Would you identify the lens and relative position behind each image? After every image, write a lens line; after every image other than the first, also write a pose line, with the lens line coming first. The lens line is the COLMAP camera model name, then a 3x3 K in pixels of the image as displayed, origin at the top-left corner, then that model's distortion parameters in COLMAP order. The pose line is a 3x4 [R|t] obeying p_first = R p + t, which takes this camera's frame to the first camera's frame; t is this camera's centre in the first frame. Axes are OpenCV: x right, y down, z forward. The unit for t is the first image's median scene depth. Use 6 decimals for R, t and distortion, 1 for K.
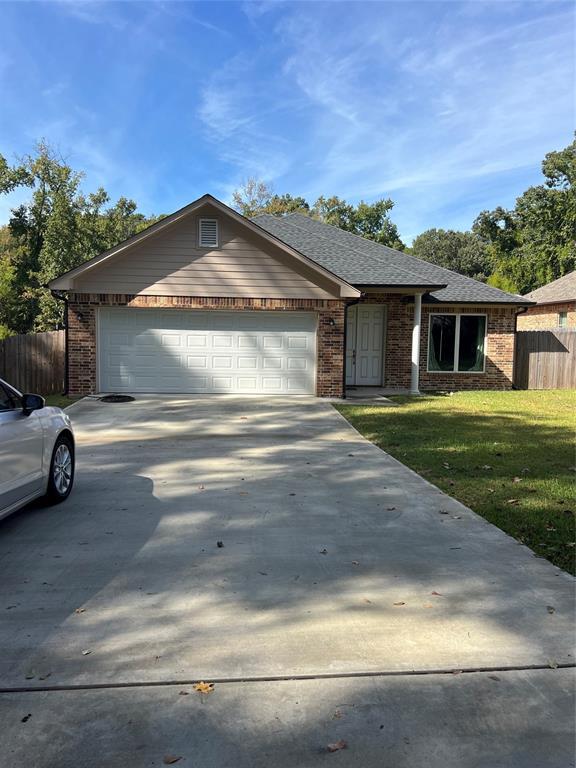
lens RADIAL K [[567.9, 0, 290.8], [0, 567.9, 389.3], [0, 0, 1]] dist [0.072415, -0.105906]
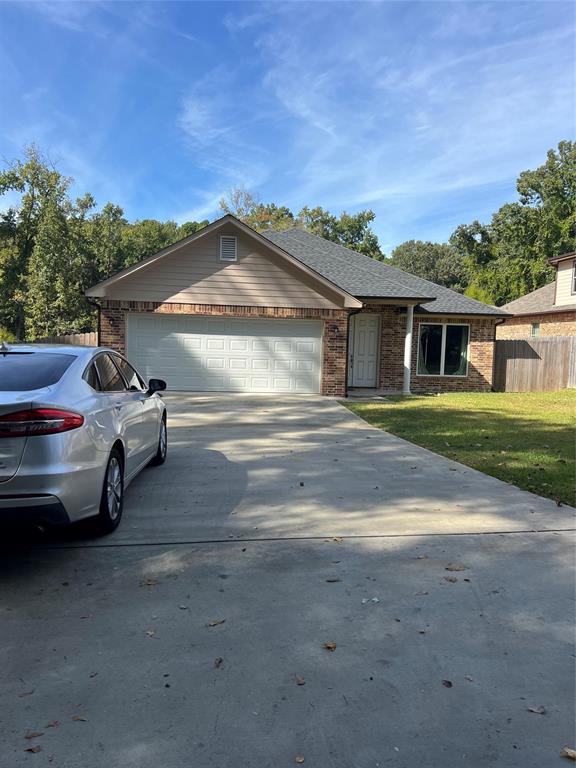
lens RADIAL K [[567.9, 0, 290.8], [0, 567.9, 389.3], [0, 0, 1]] dist [0.072415, -0.105906]
pose [[0.999106, 0.010721, 0.040886, -0.053081], [-0.010266, 0.999883, -0.011312, 0.012636], [-0.041003, 0.010882, 0.999100, -0.105444]]
